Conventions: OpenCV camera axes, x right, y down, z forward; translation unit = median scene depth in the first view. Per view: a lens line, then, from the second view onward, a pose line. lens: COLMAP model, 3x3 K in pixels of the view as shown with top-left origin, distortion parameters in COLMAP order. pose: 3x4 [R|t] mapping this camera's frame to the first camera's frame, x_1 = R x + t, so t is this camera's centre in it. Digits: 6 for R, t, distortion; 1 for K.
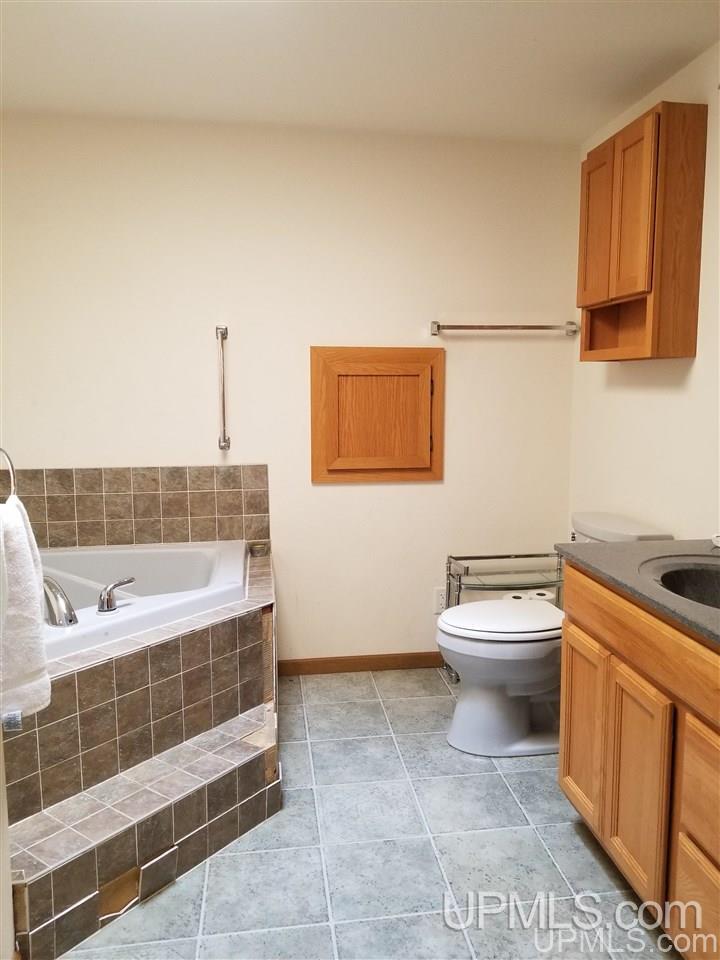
lens RADIAL K [[722.6, 0, 364.5], [0, 722.6, 467.3], [0, 0, 1]] dist [0.115050, -0.142906]
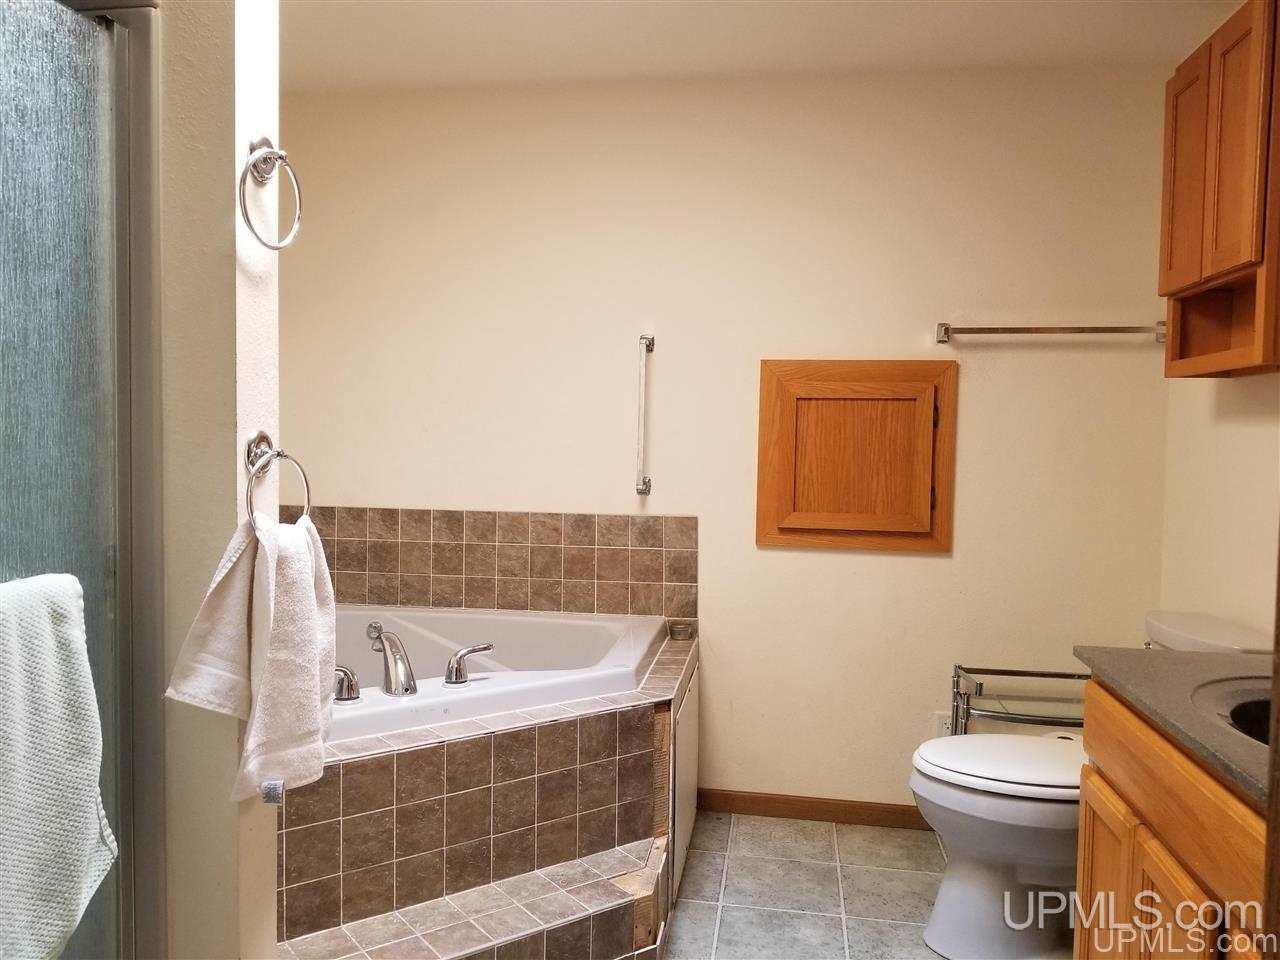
lens RADIAL K [[963.5, 0, 640.0], [0, 963.5, 480.0], [0, 0, 1]] dist [0.115050, -0.142906]
pose [[0.955411, 0.034159, -0.293297, 0.109871], [-0.054360, 0.996656, -0.061001, 0.024691], [0.290233, 0.074224, 0.954073, 0.036497]]
